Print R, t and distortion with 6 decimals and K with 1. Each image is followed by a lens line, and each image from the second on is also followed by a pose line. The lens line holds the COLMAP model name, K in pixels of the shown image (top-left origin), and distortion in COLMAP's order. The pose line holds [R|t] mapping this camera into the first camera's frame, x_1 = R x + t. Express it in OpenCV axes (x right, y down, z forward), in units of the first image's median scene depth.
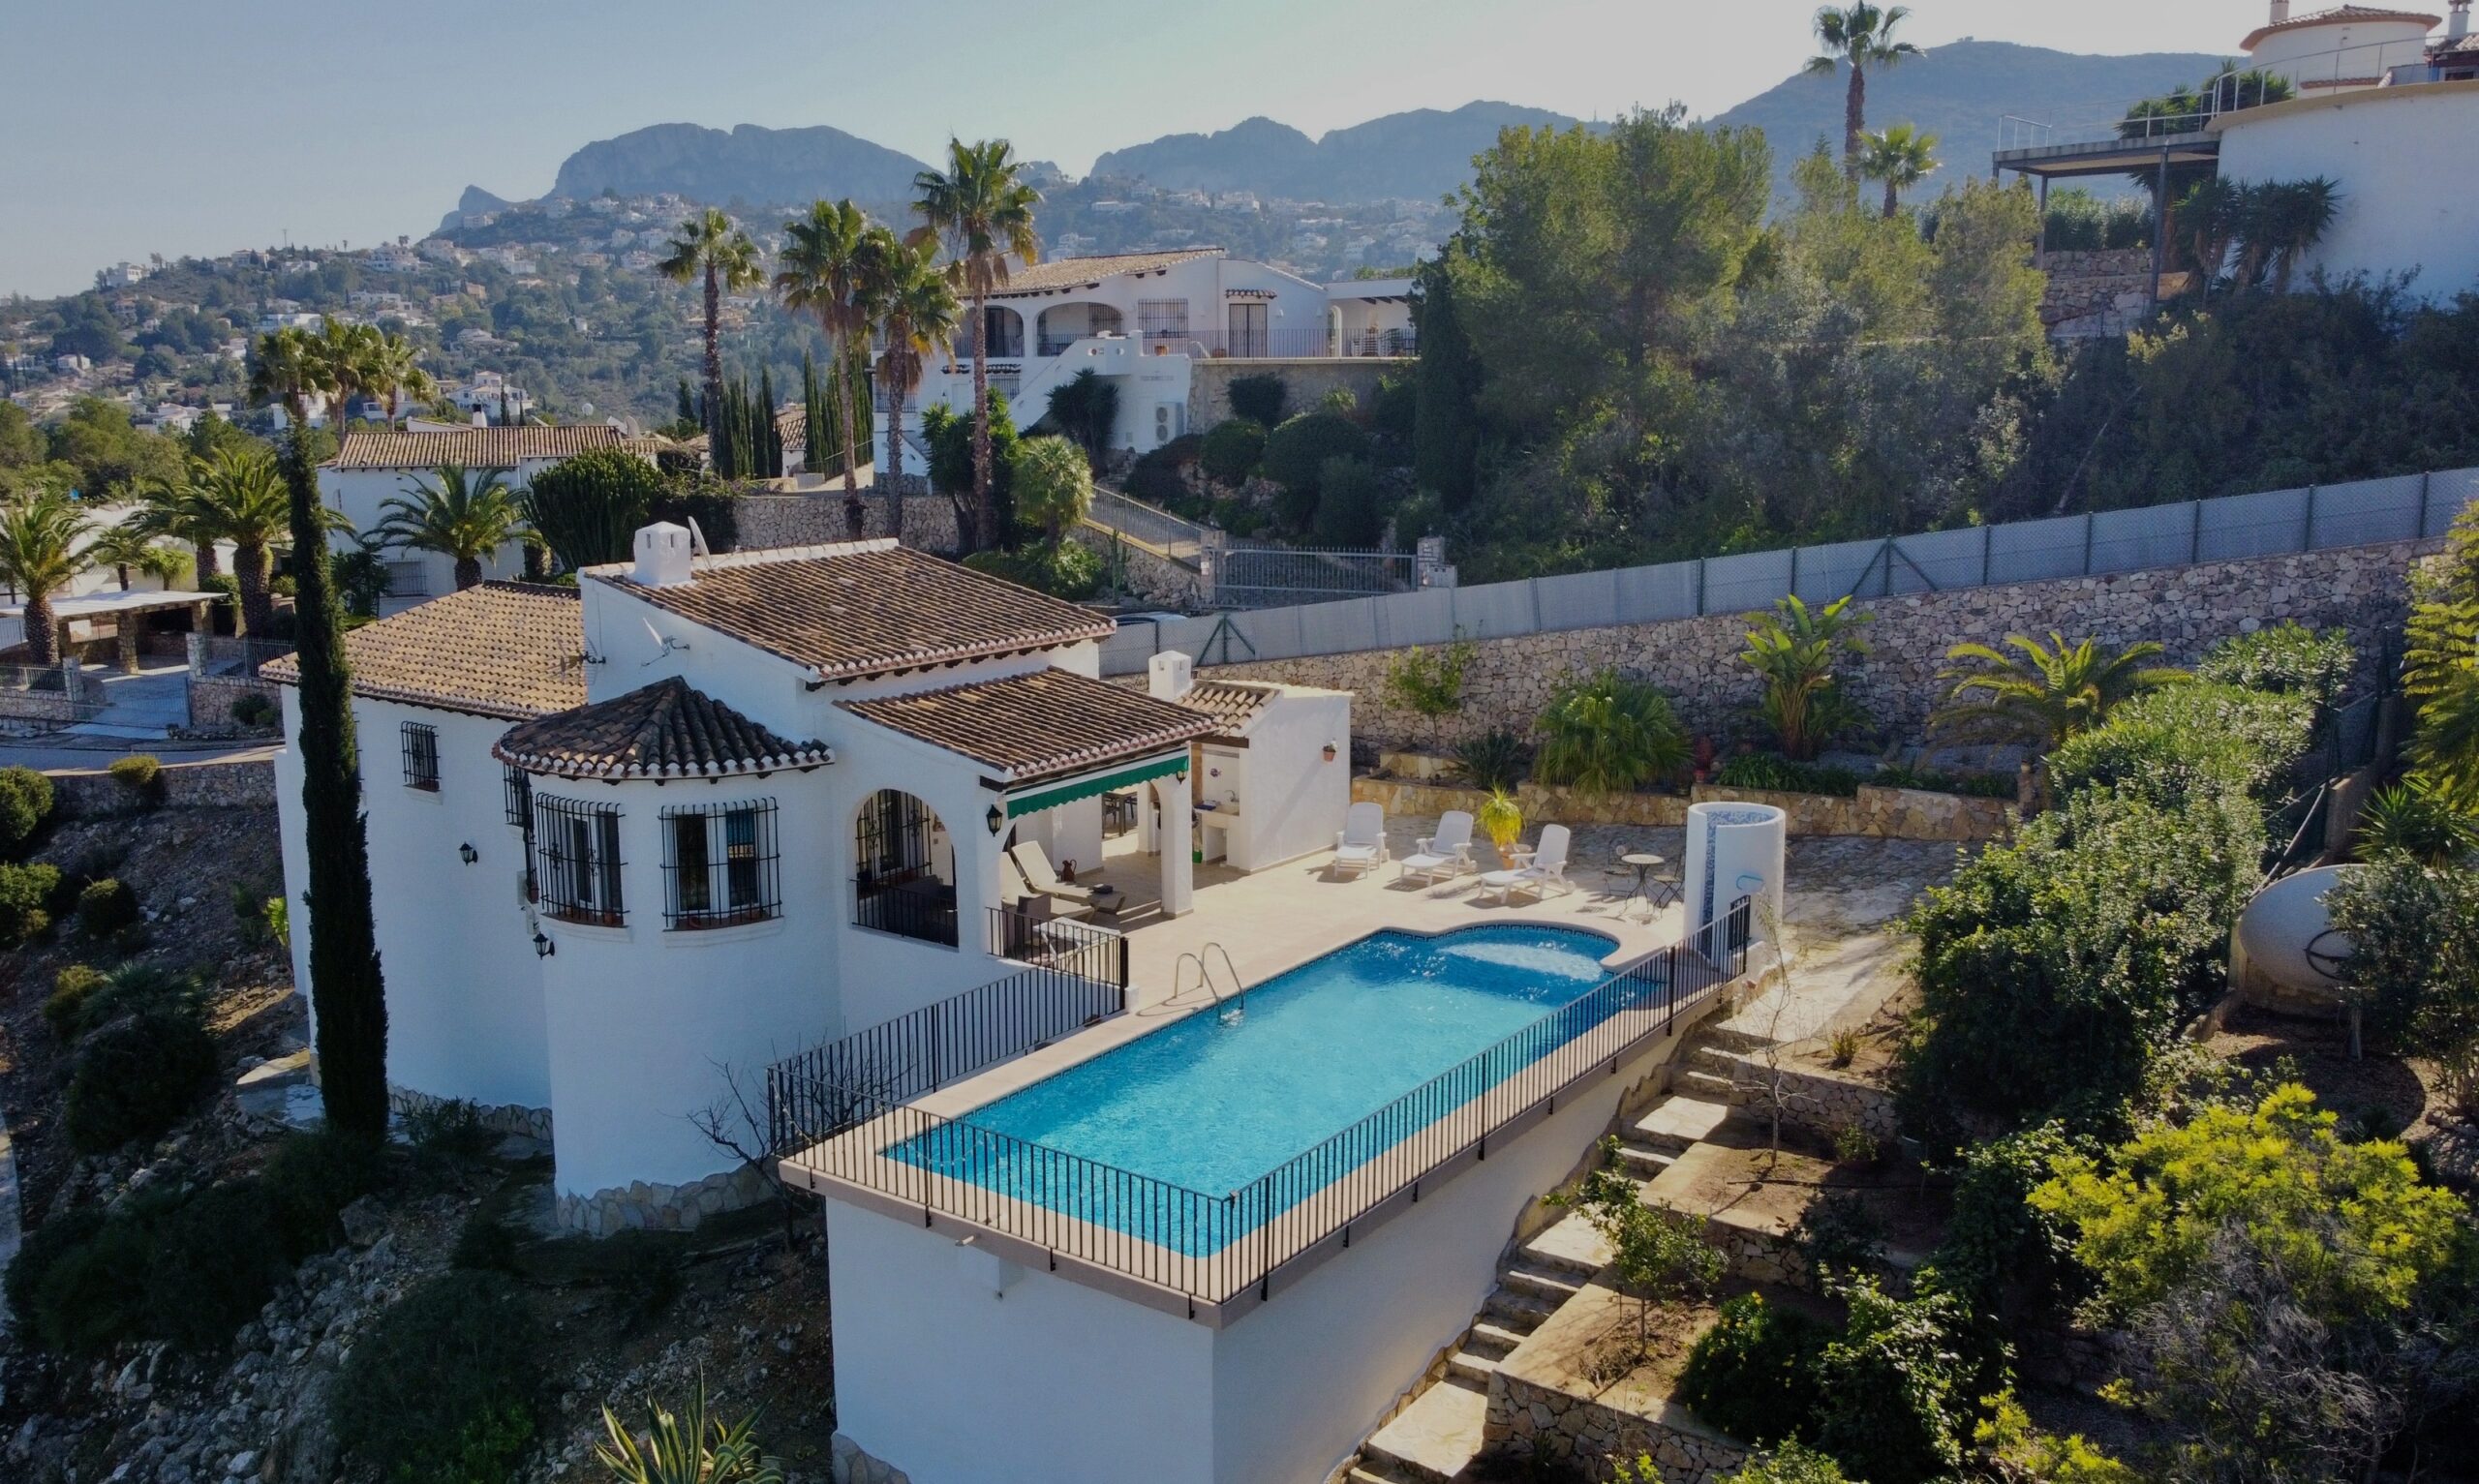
lens RADIAL K [[1952.0, 0, 1180.3], [0, 1952.0, 757.8], [0, 0, 1]] dist [0.005624, -0.003991]
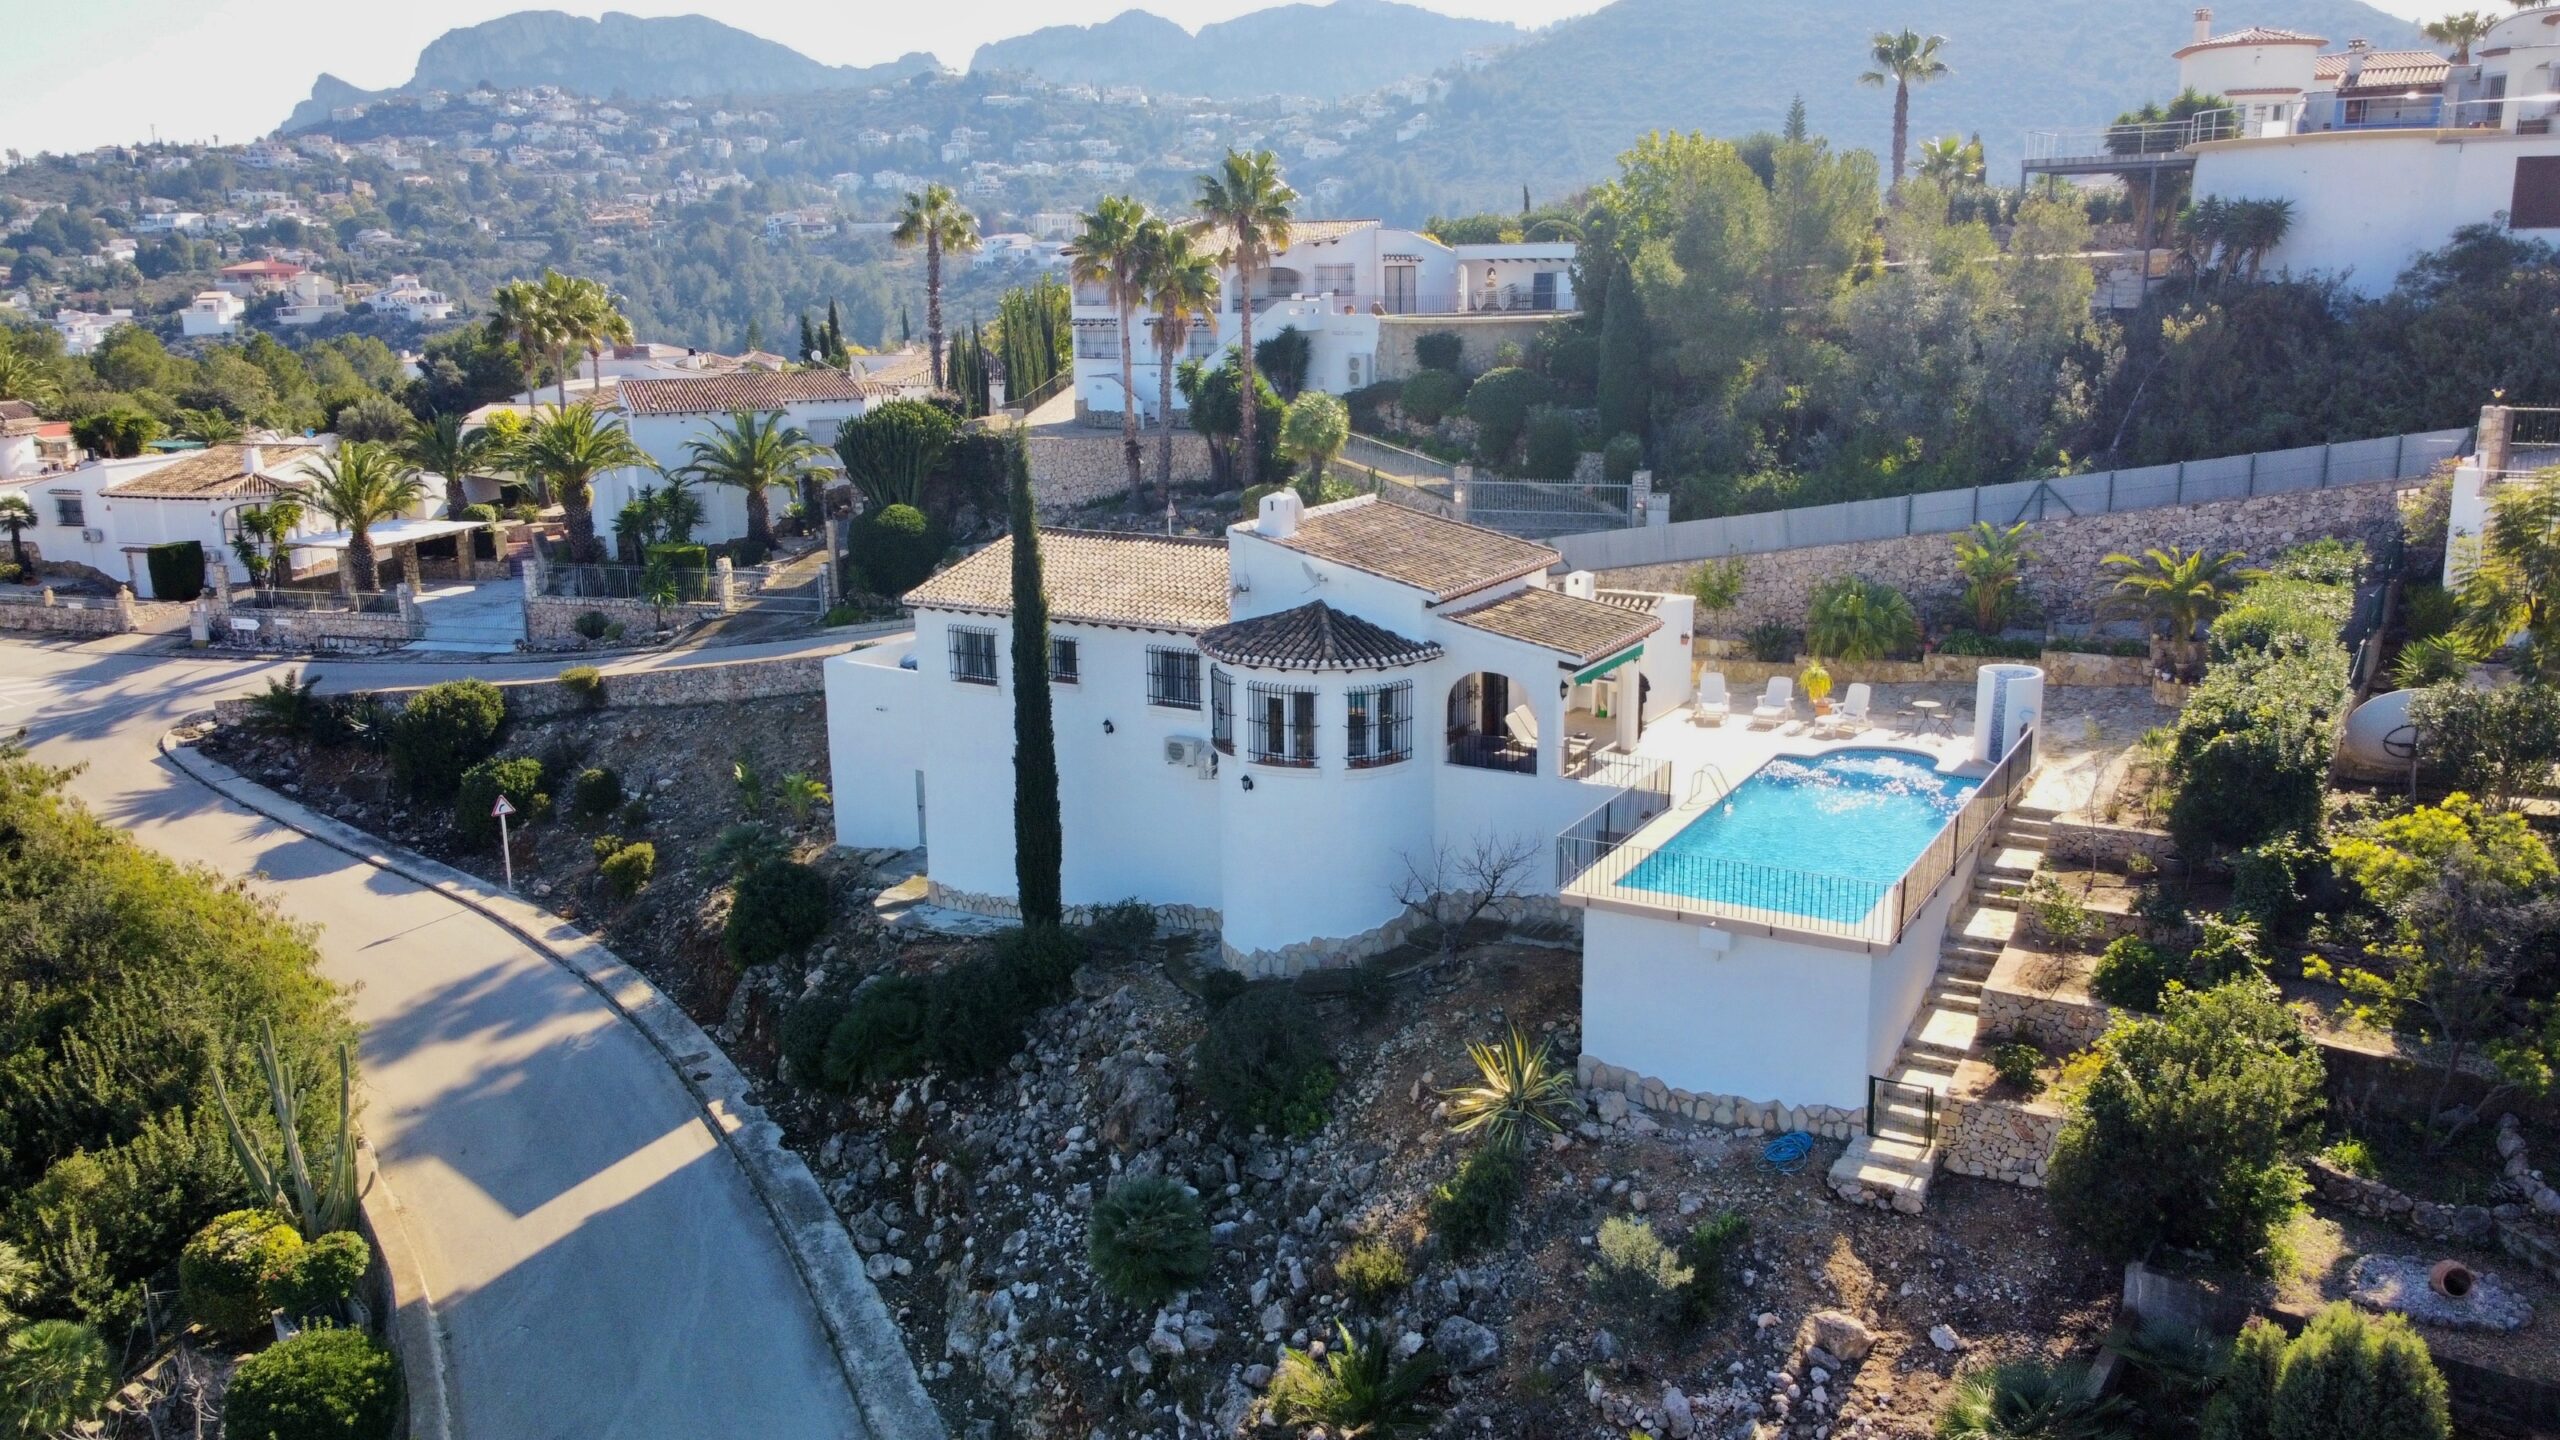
lens RADIAL K [[1900.7, 0, 1287.4], [0, 1900.7, 726.0], [0, 0, 1]] dist [0.002428, -0.003218]
pose [[0.993032, -0.032224, 0.113357, -0.346283], [0.027120, 0.998560, 0.046277, -0.010311], [-0.114685, -0.042881, 0.992476, -0.329456]]
